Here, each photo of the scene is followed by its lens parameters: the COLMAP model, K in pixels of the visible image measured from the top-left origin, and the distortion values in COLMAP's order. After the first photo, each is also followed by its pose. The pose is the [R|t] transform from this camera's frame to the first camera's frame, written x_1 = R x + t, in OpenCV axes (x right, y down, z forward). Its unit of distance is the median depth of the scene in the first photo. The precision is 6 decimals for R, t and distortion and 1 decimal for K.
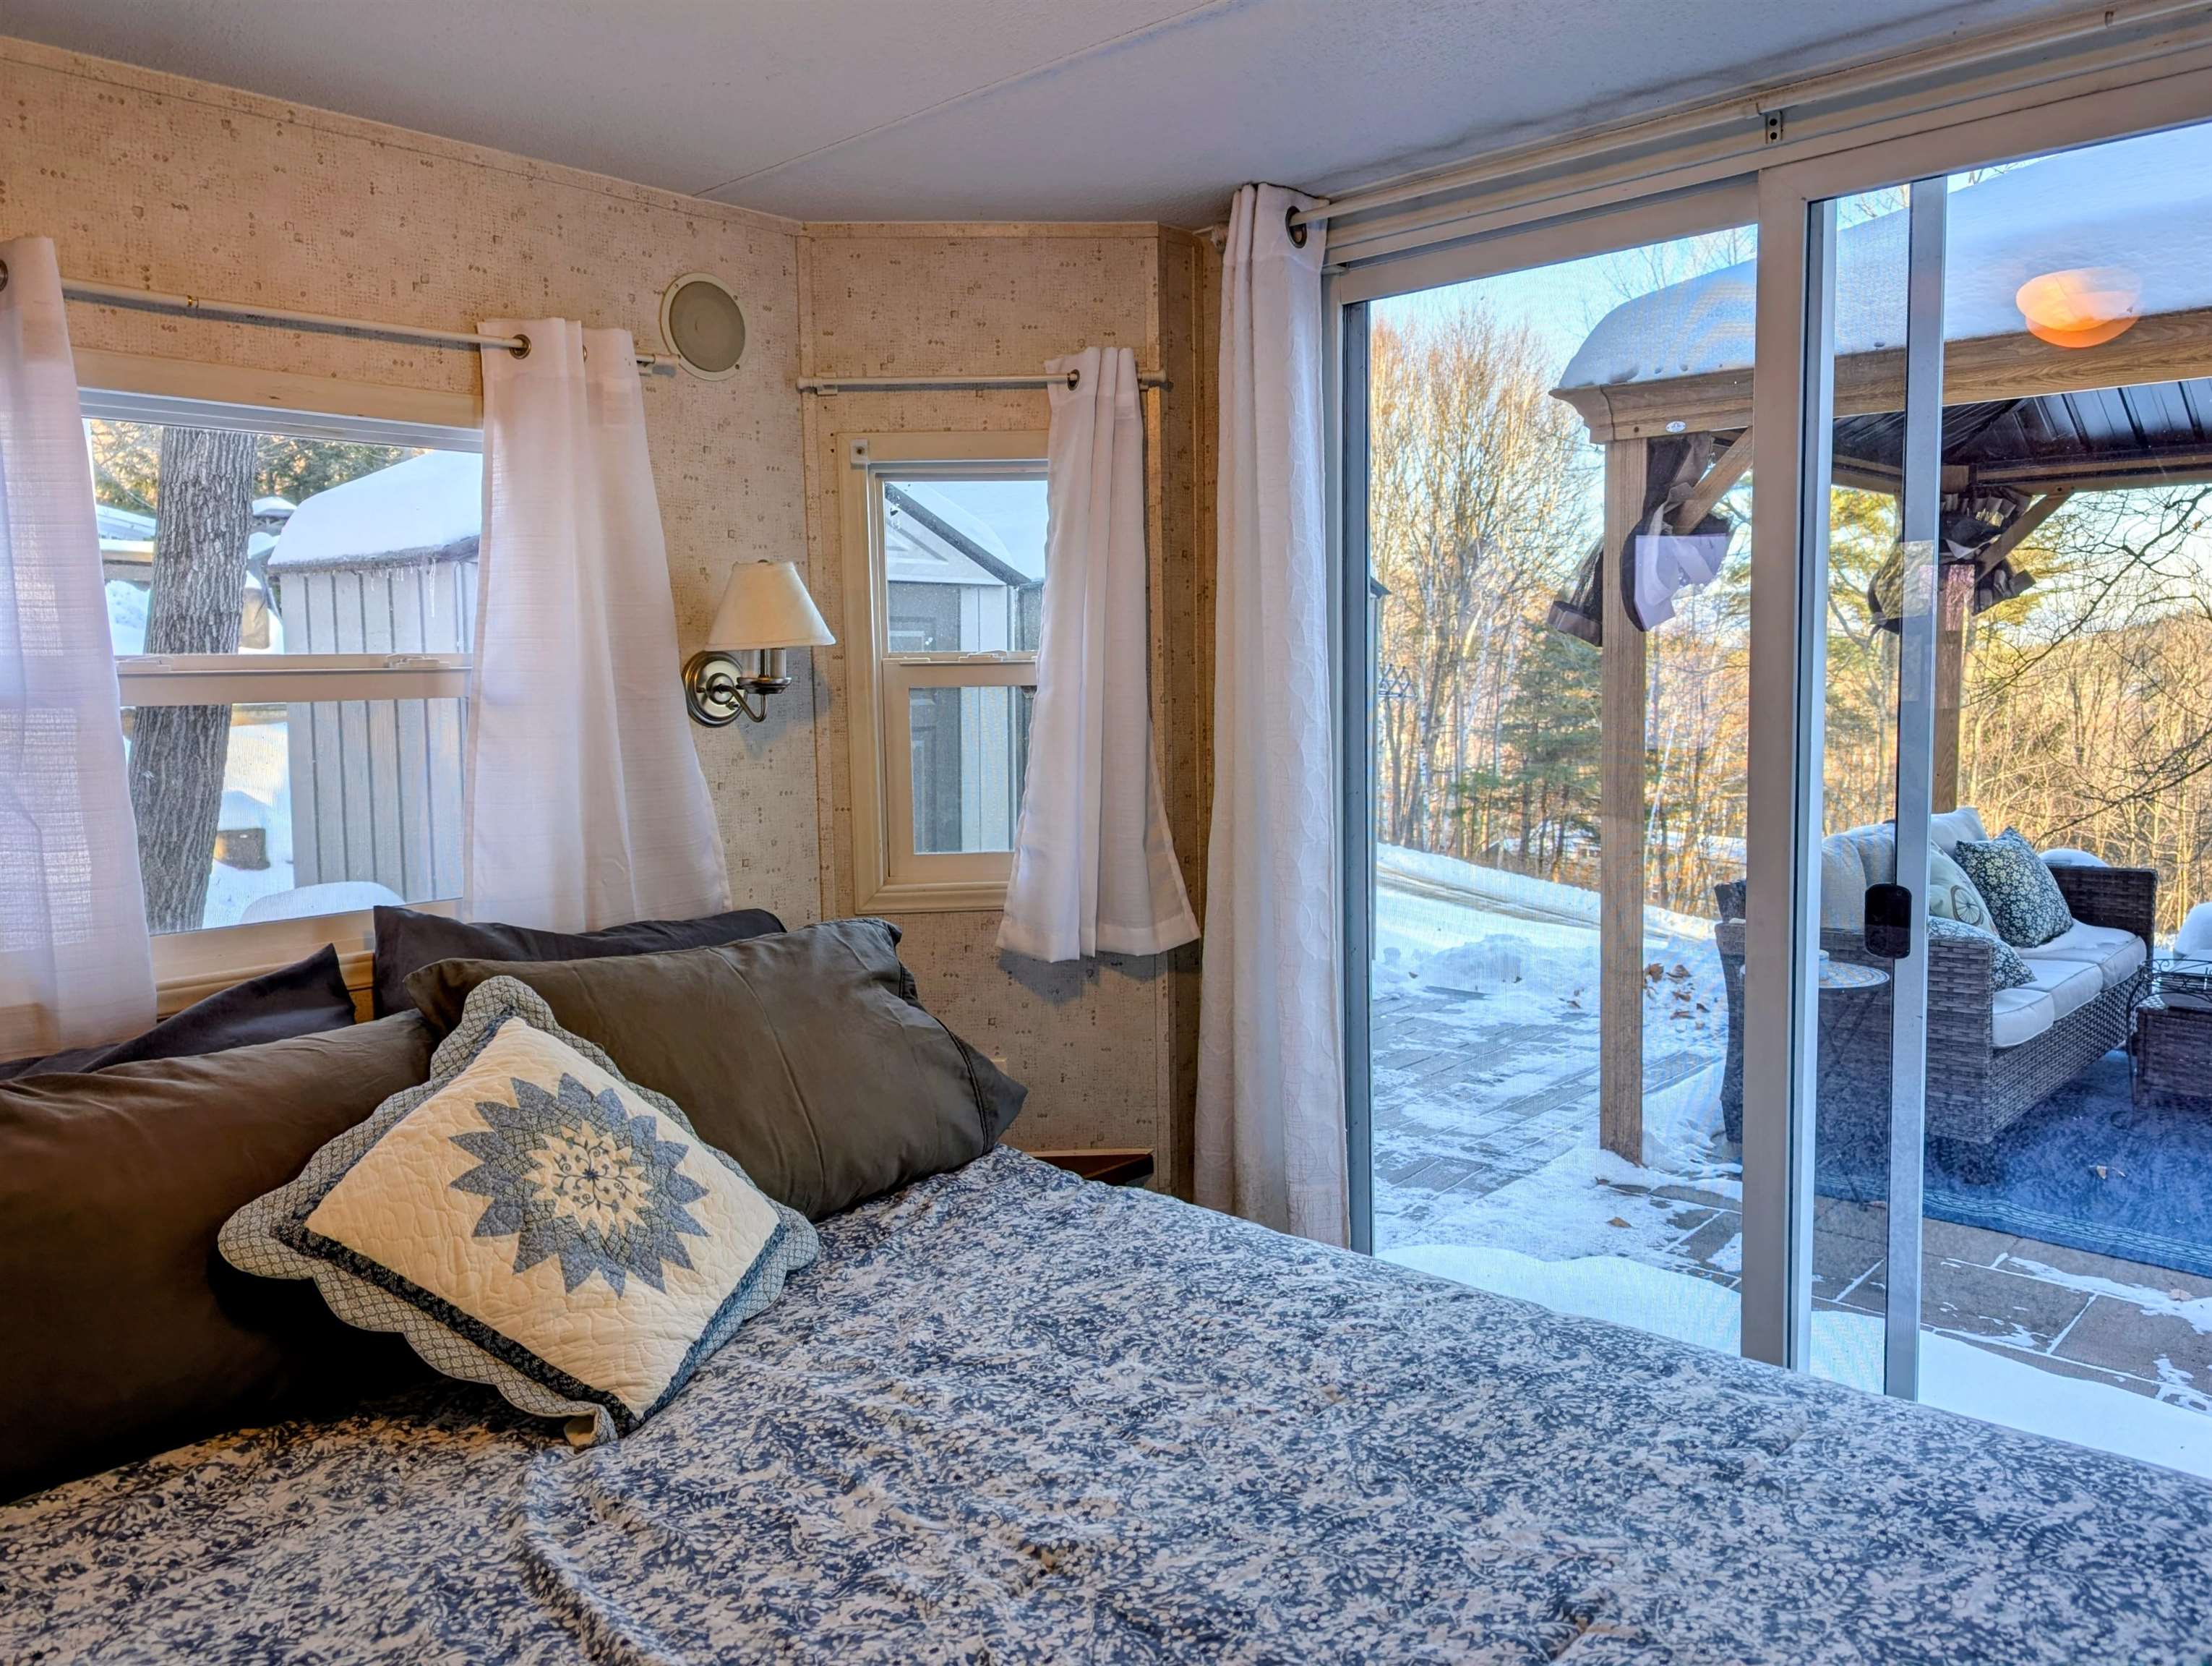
lens RADIAL K [[1576.0, 0, 1106.0], [0, 1576.0, 833.0], [0, 0, 1]] dist [0.027731, -0.010604]
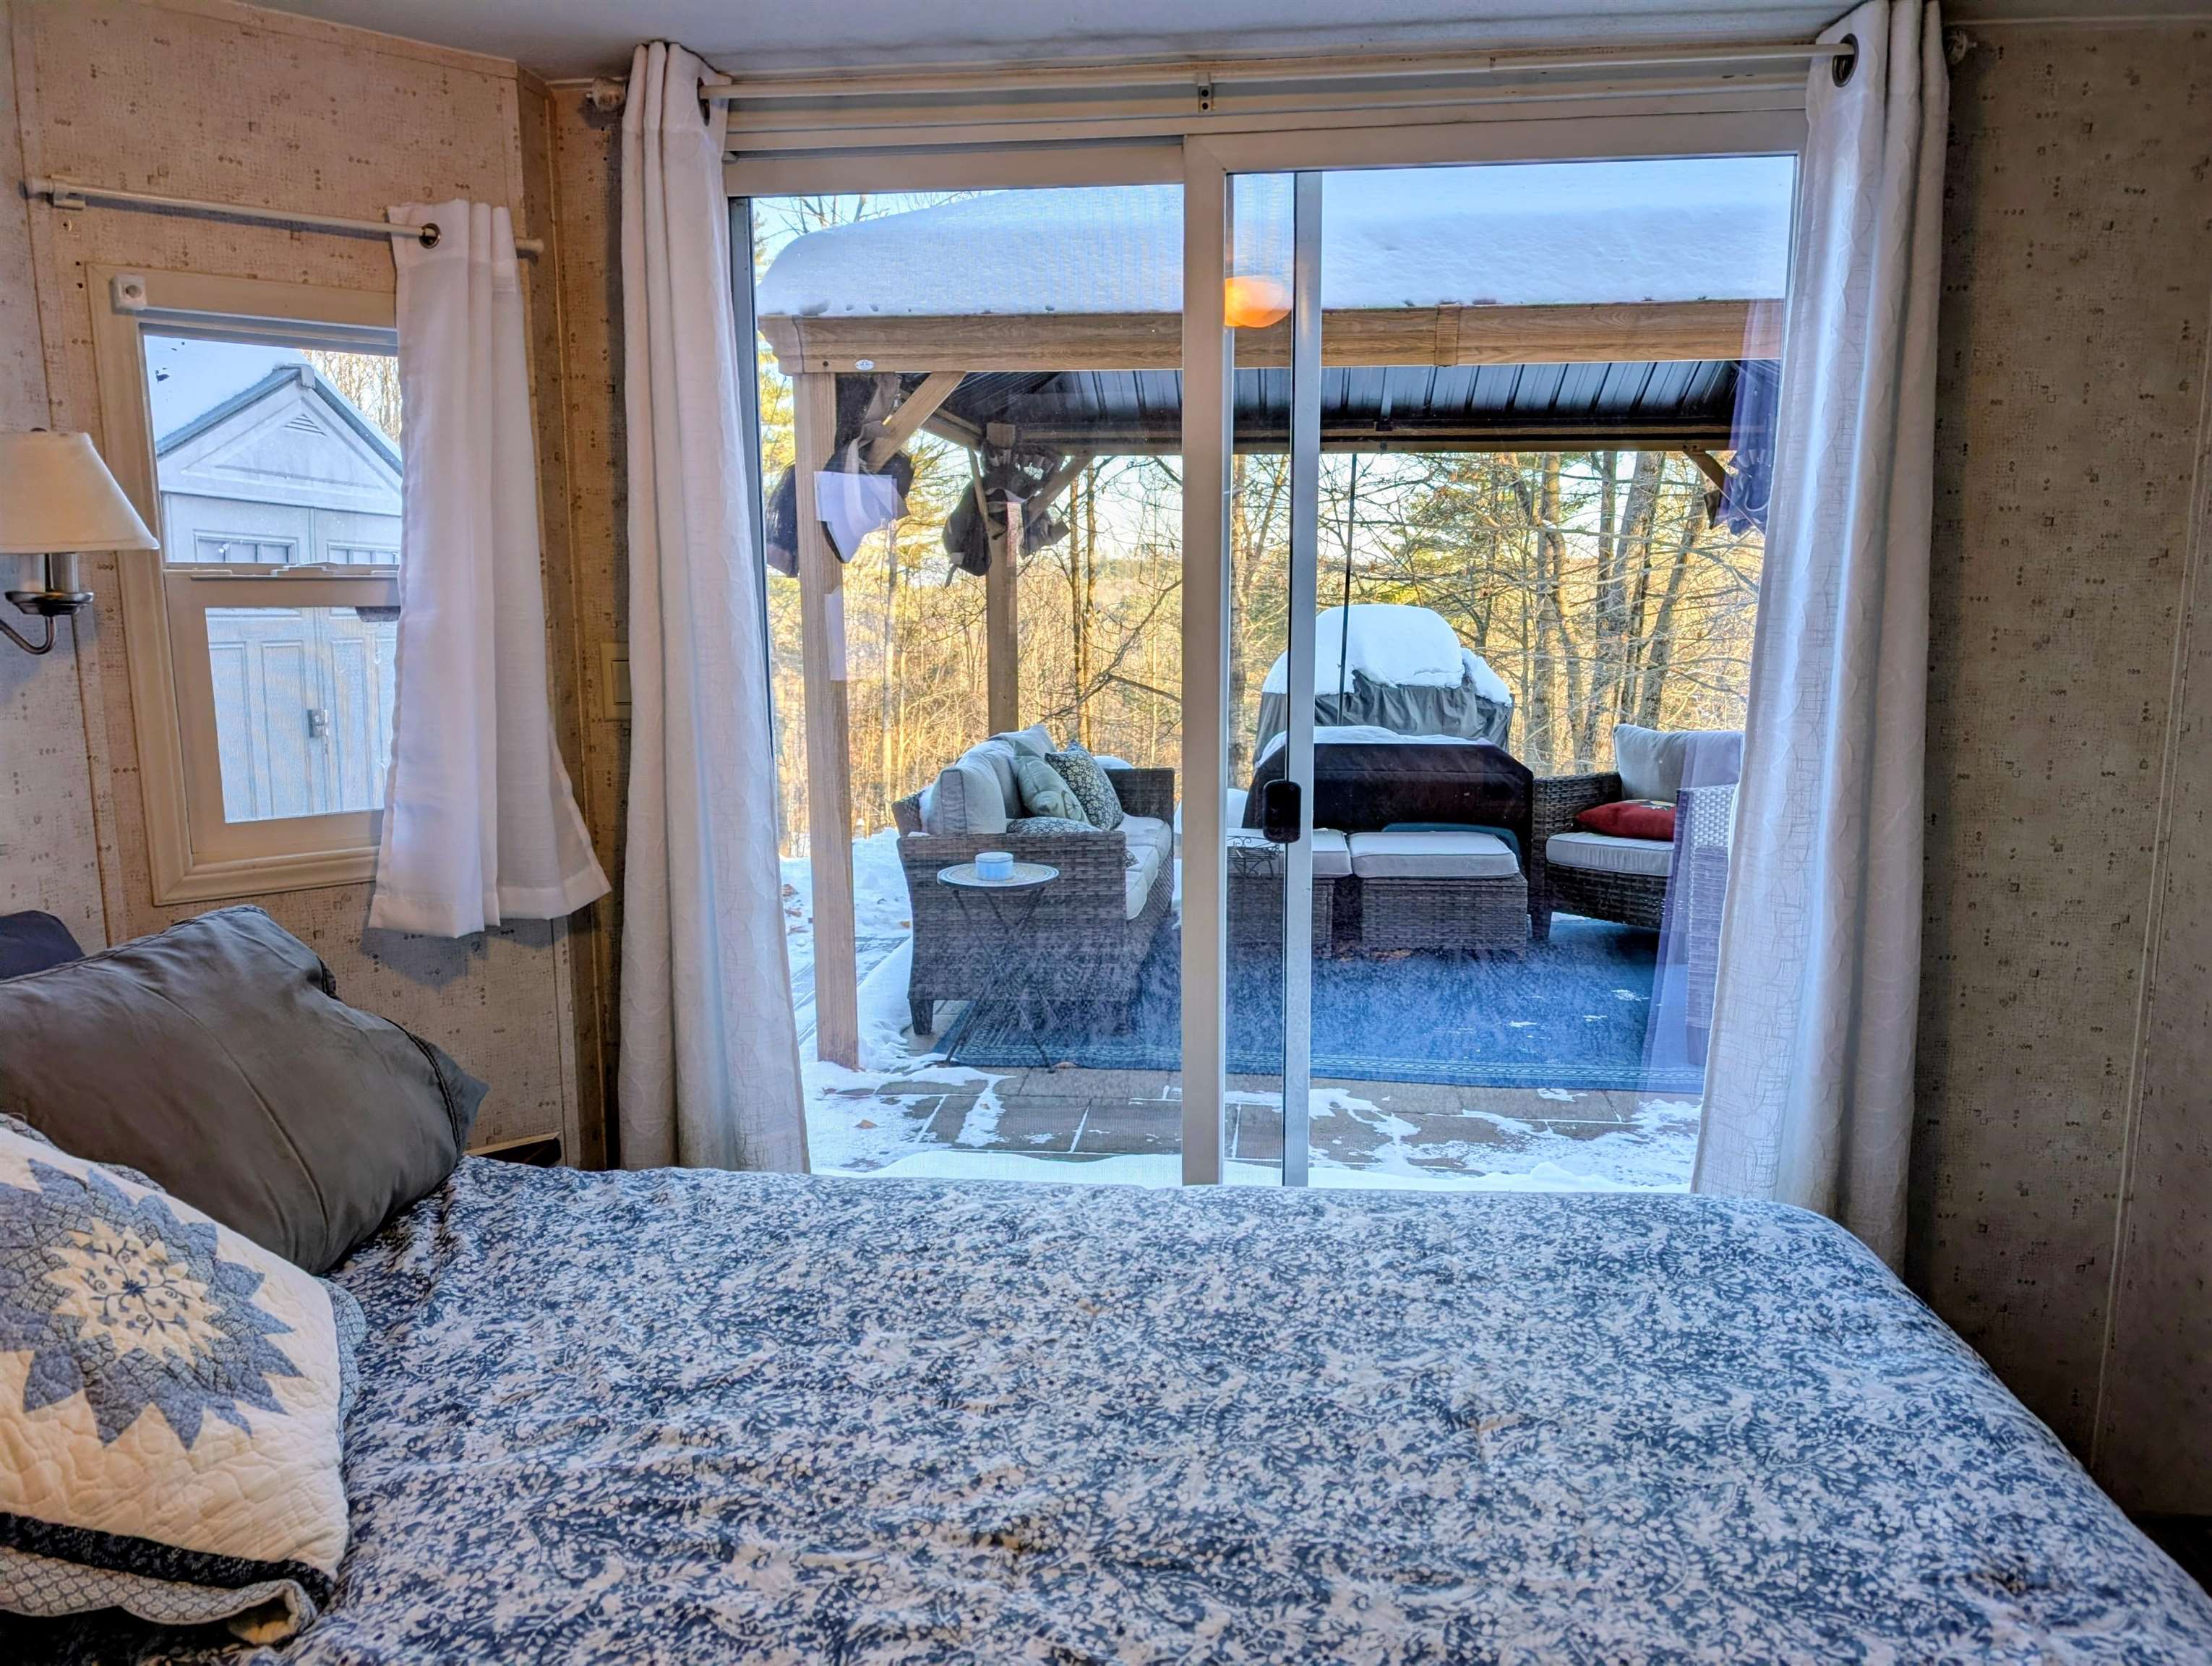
lens RADIAL K [[1555.7, 0, 1096.4], [0, 1555.7, 853.7], [0, 0, 1]] dist [0.030672, -0.012548]
pose [[0.807991, -0.086820, 0.582763, -0.342613], [0.054544, 0.995858, 0.072740, -0.006115], [-0.586665, -0.026987, 0.809380, 0.163814]]
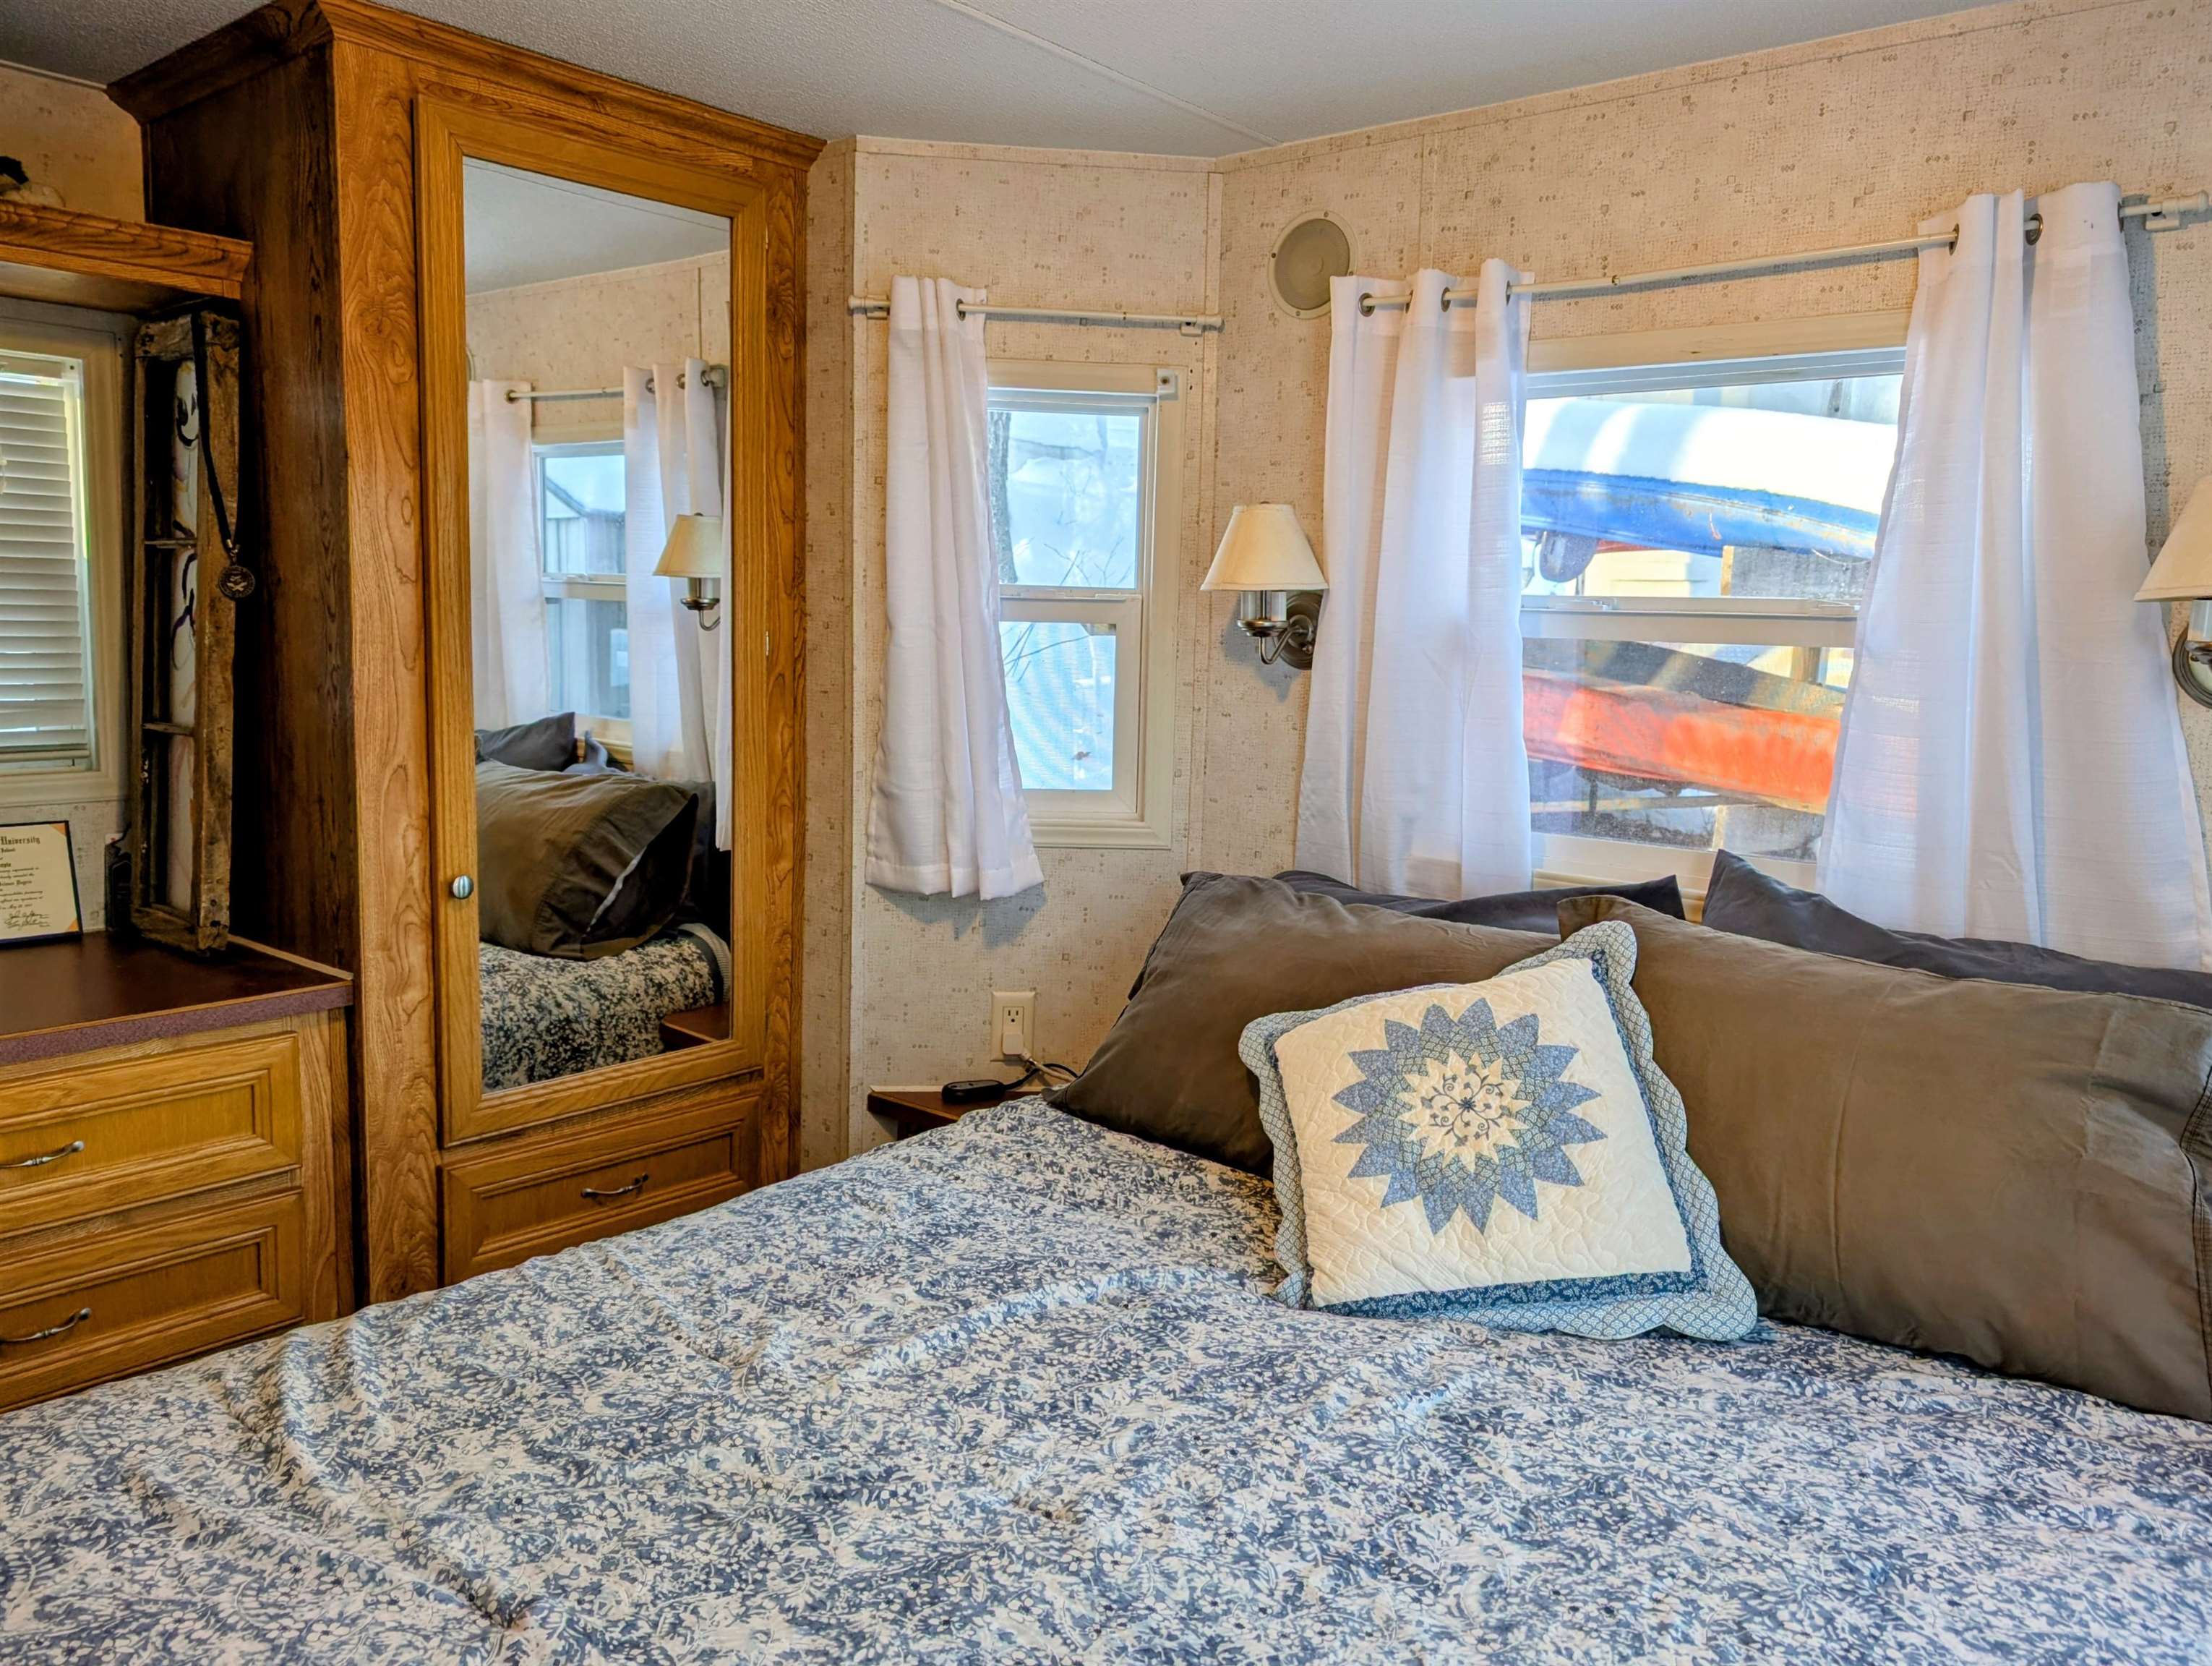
lens RADIAL K [[1639.0, 0, 1139.5], [0, 1639.0, 831.2], [0, 0, 1]] dist [0.024396, -0.004949]
pose [[0.071863, 0.154534, -0.985370, 0.623579], [-0.137861, 0.979981, 0.143634, -0.073603], [0.987841, 0.125522, 0.091729, 0.621291]]
